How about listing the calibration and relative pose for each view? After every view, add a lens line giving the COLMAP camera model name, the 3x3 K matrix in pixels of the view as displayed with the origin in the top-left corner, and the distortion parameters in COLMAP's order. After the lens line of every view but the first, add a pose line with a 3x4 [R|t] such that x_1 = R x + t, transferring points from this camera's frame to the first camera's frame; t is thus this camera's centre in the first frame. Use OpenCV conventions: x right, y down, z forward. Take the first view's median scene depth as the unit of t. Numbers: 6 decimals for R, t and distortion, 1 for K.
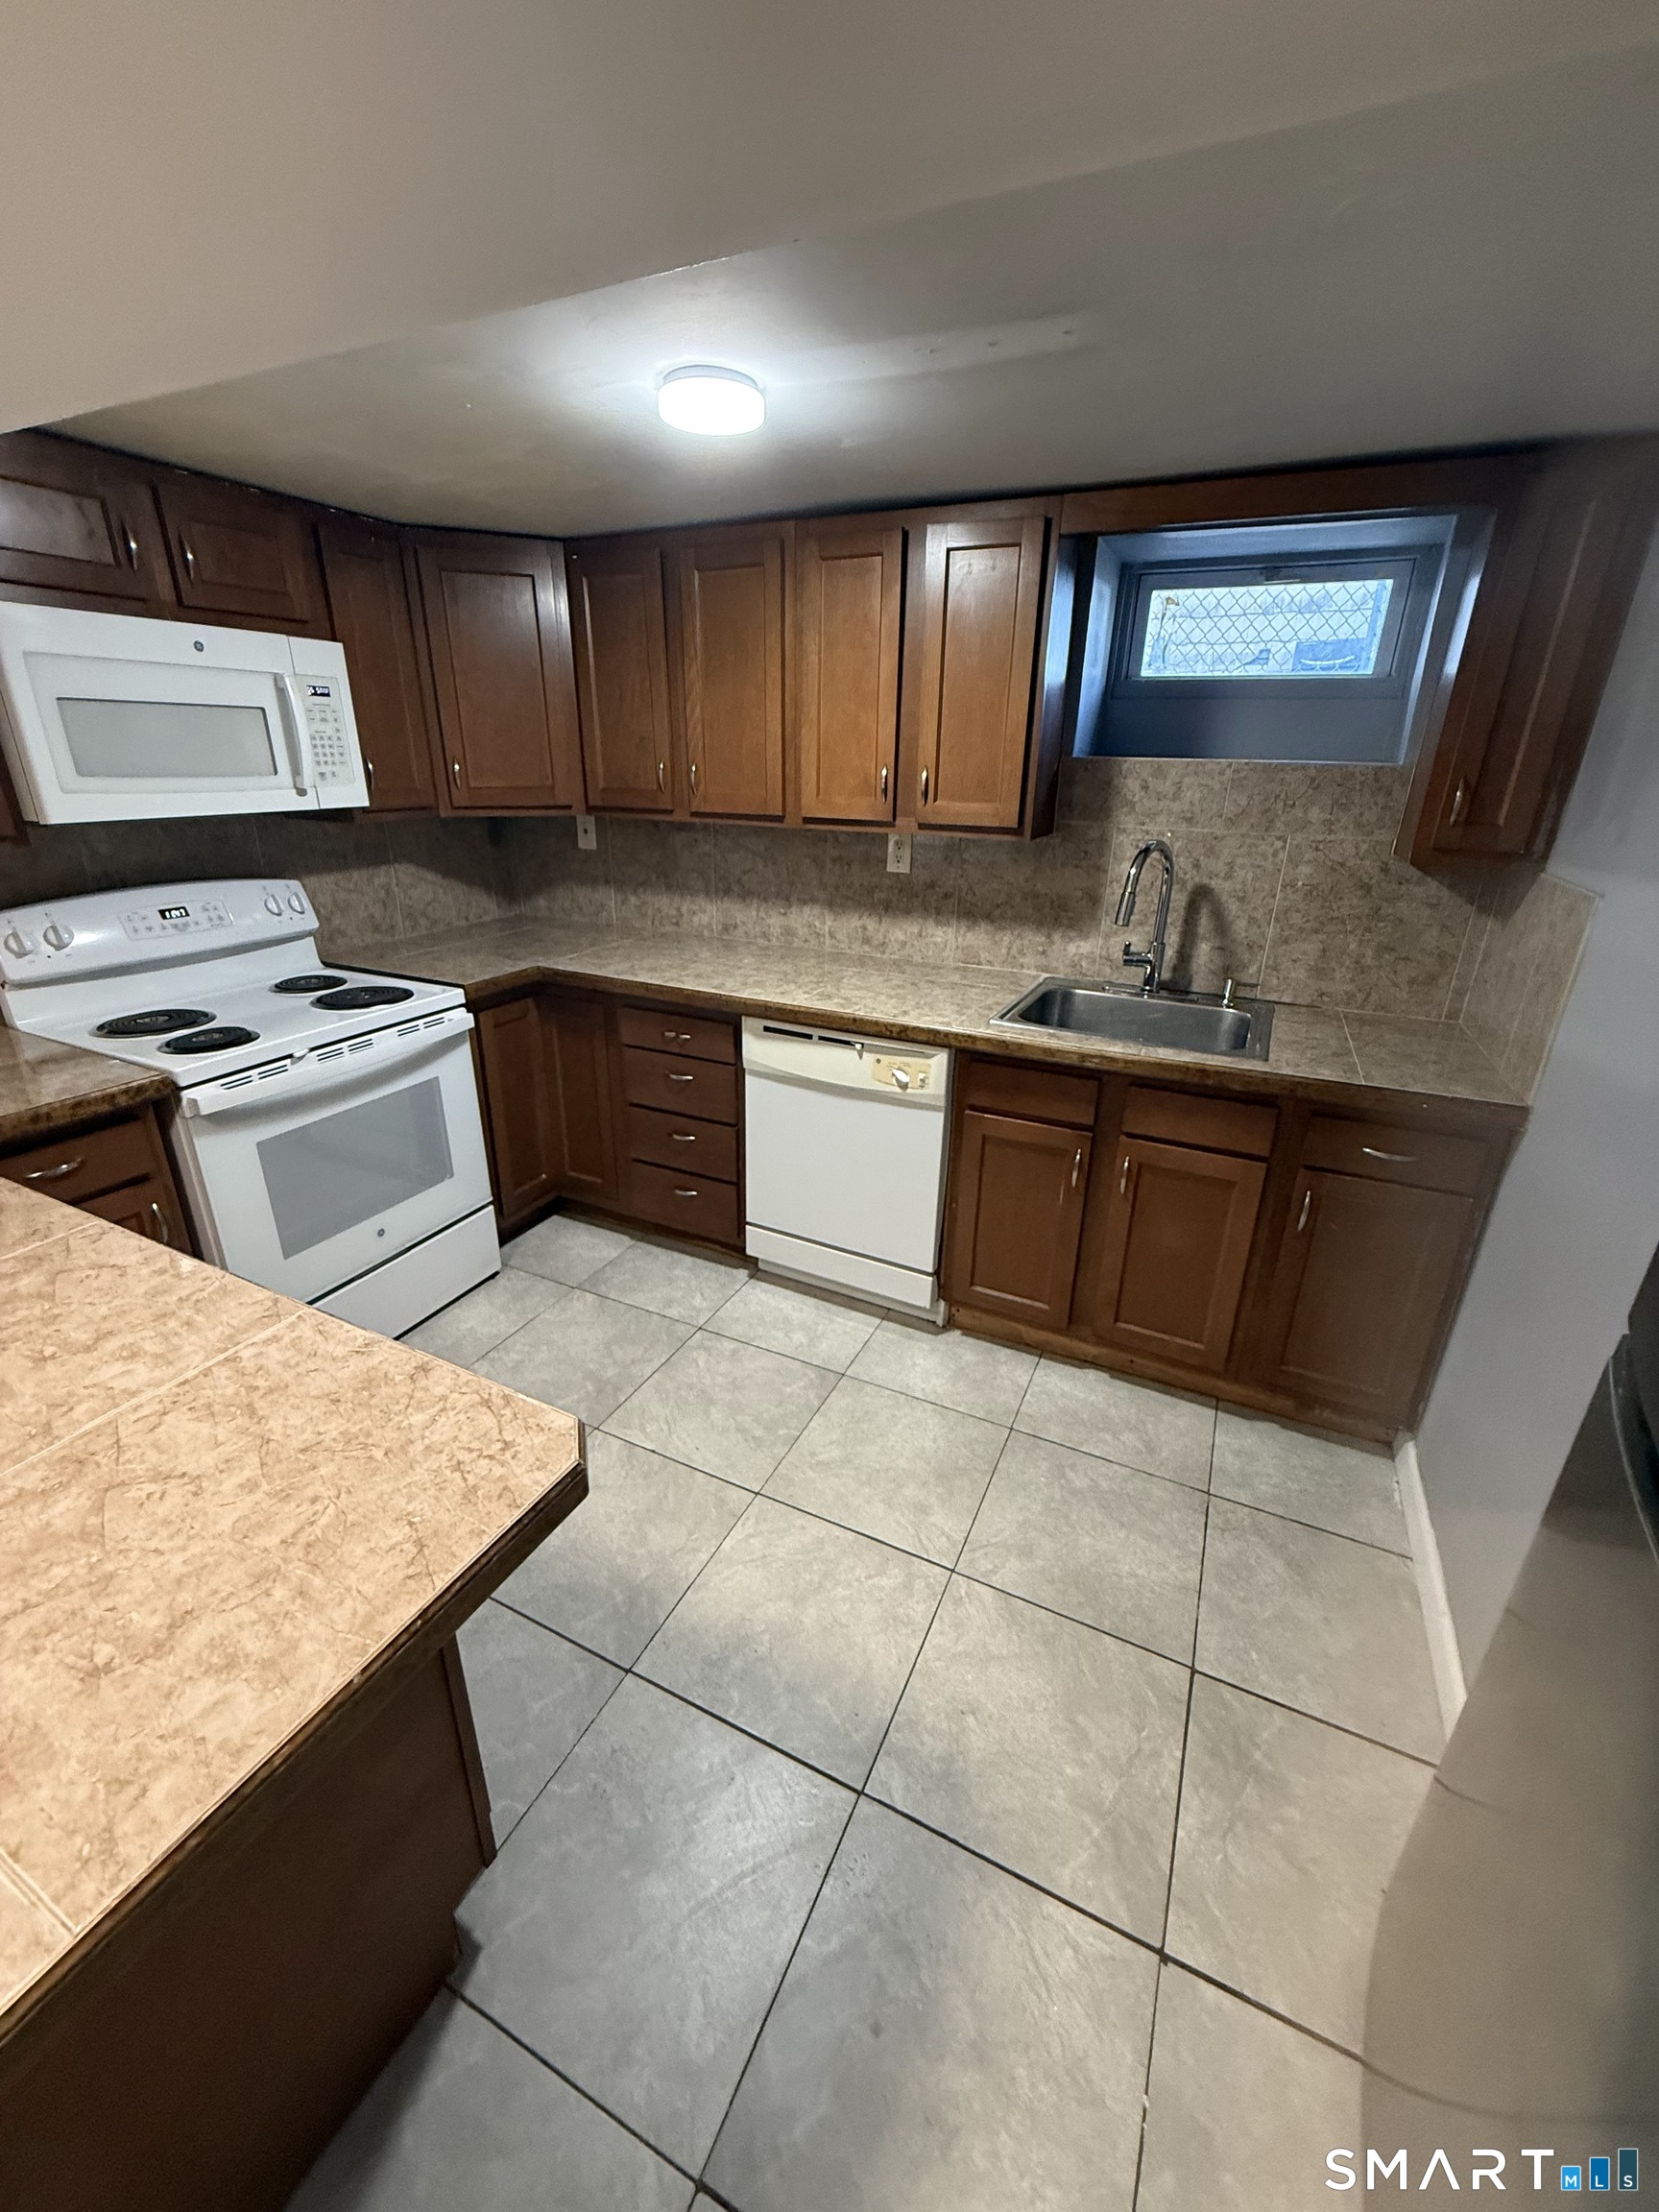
lens RADIAL K [[882.9, 0, 826.7], [0, 882.9, 1102.3], [0, 0, 1]] dist [-0.000718, 0.000560]
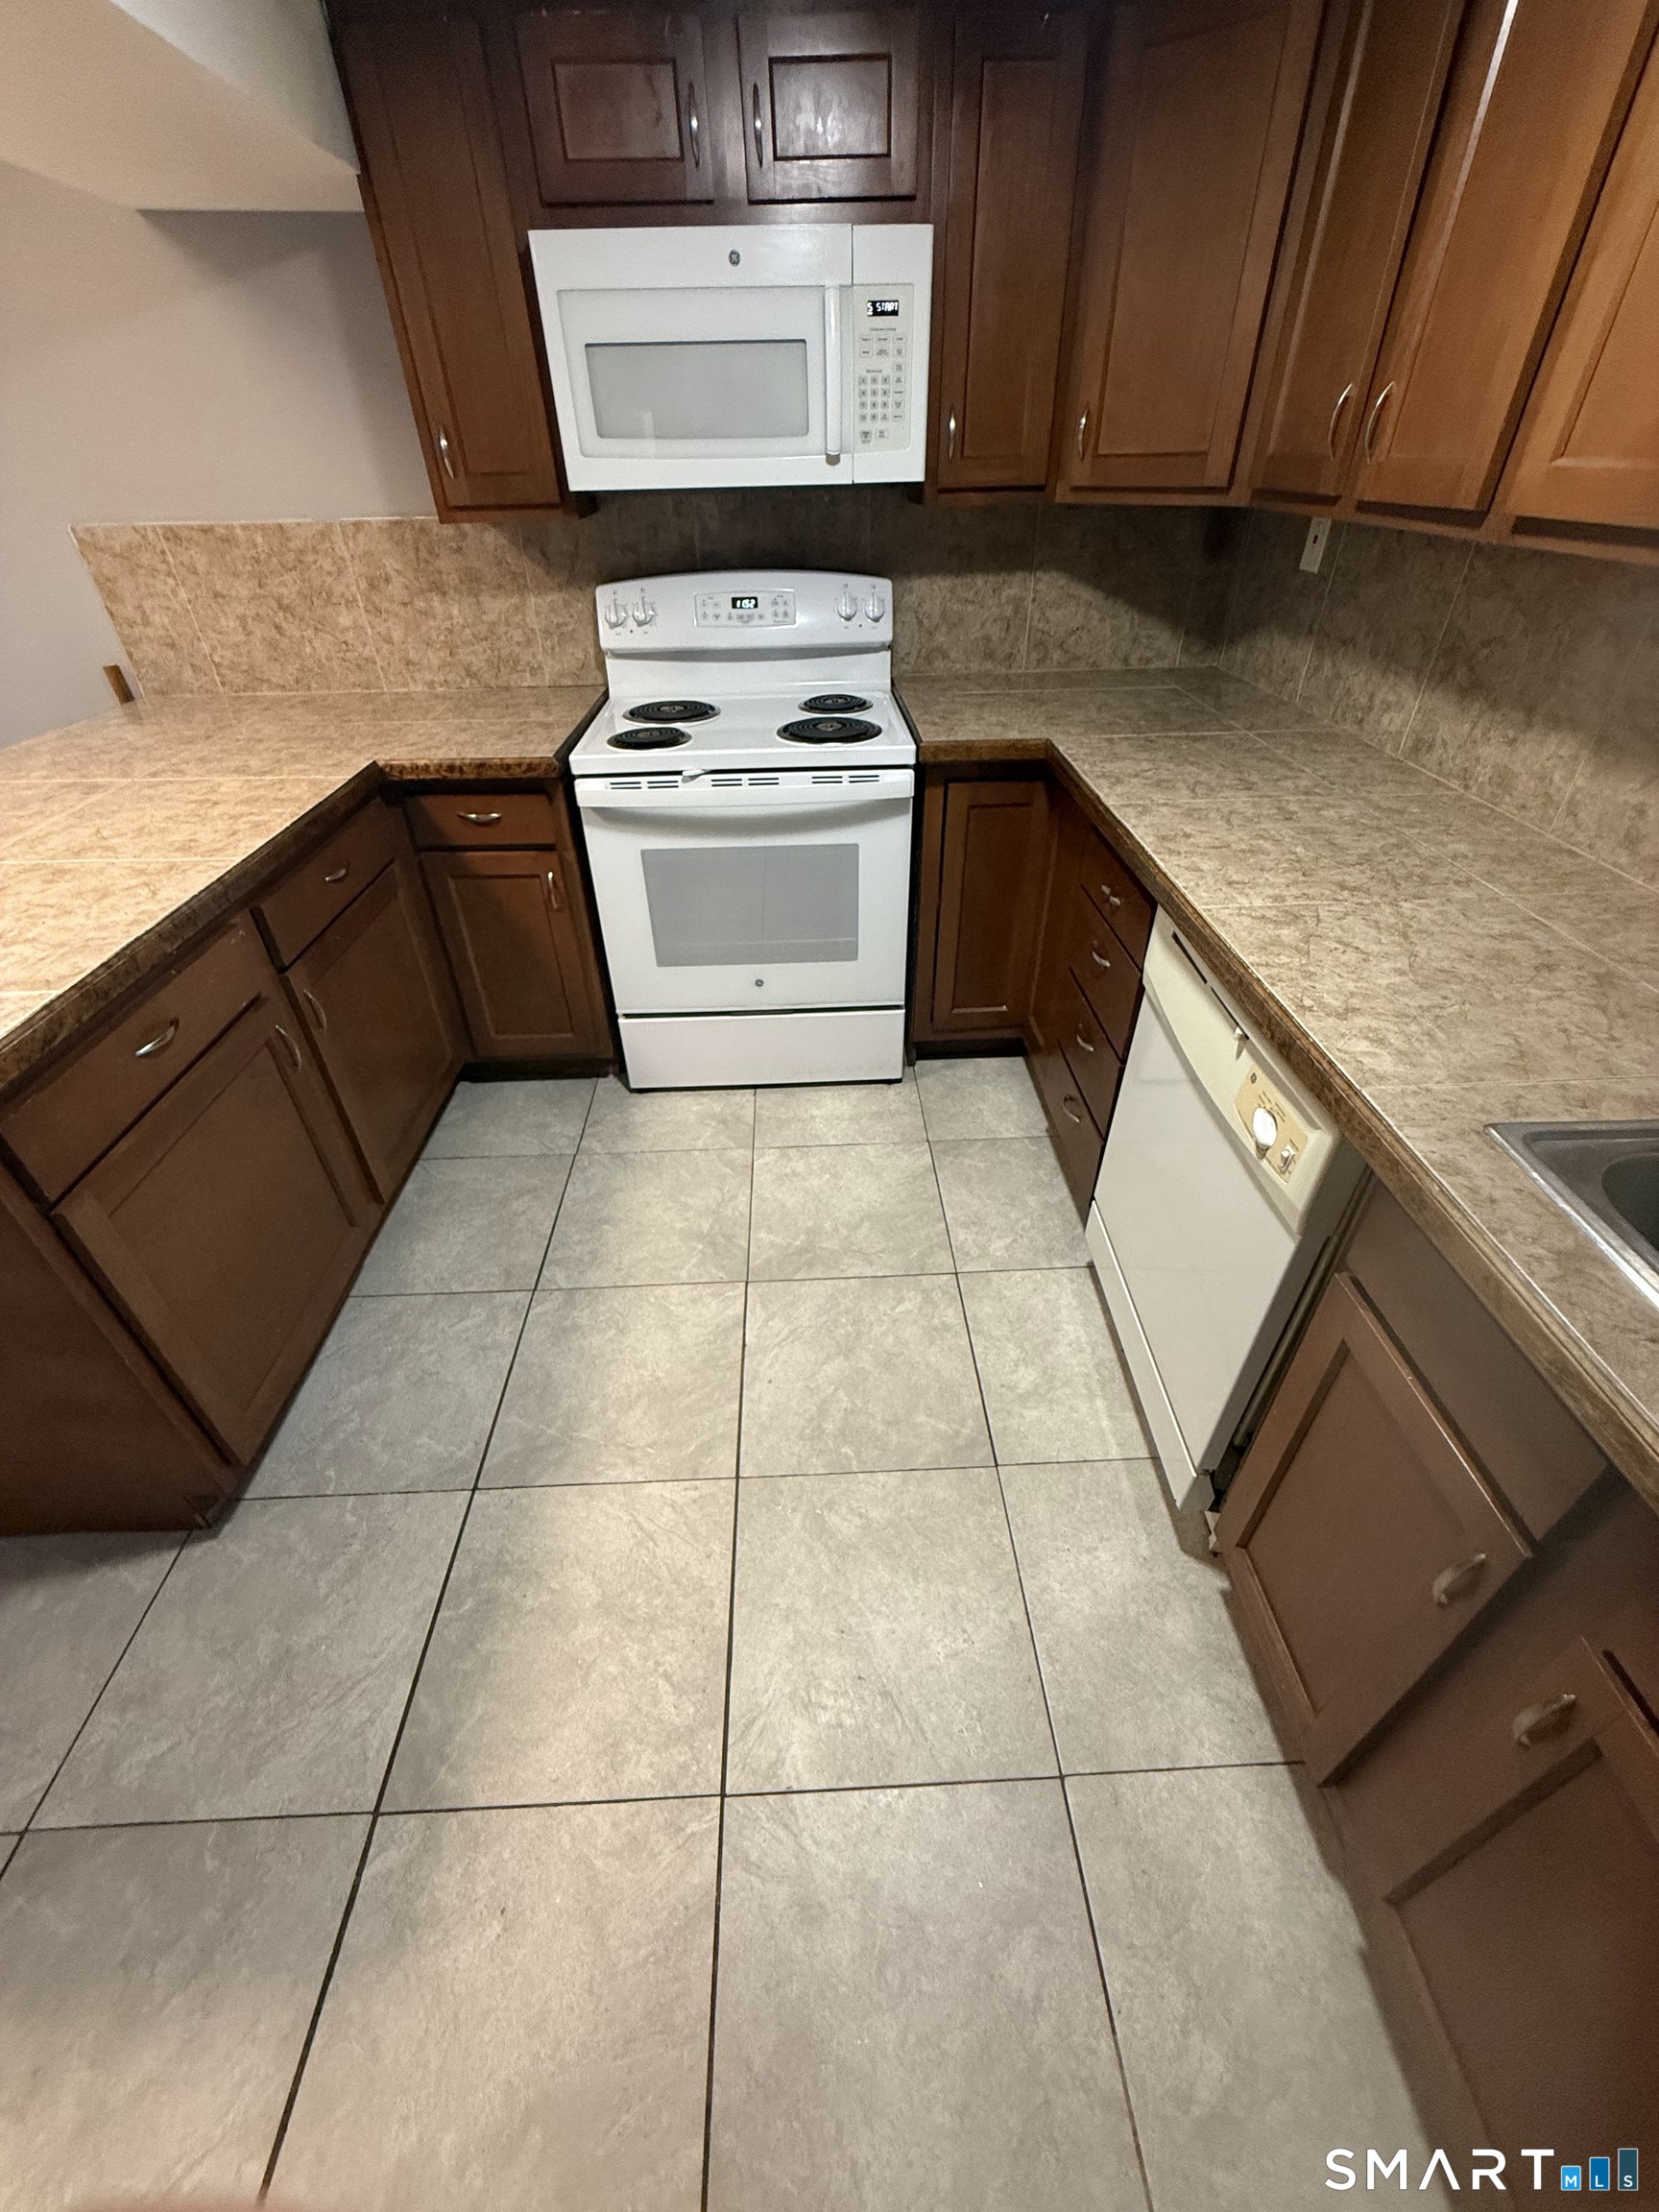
lens RADIAL K [[882.9, 0, 830.6], [0, 882.9, 1100.6], [0, 0, 1]] dist [-0.000718, 0.000560]
pose [[0.472262, 0.507347, -0.720810, 0.304623], [-0.301802, 0.861391, 0.408560, -0.164124], [0.828181, 0.024595, 0.559921, 0.528555]]
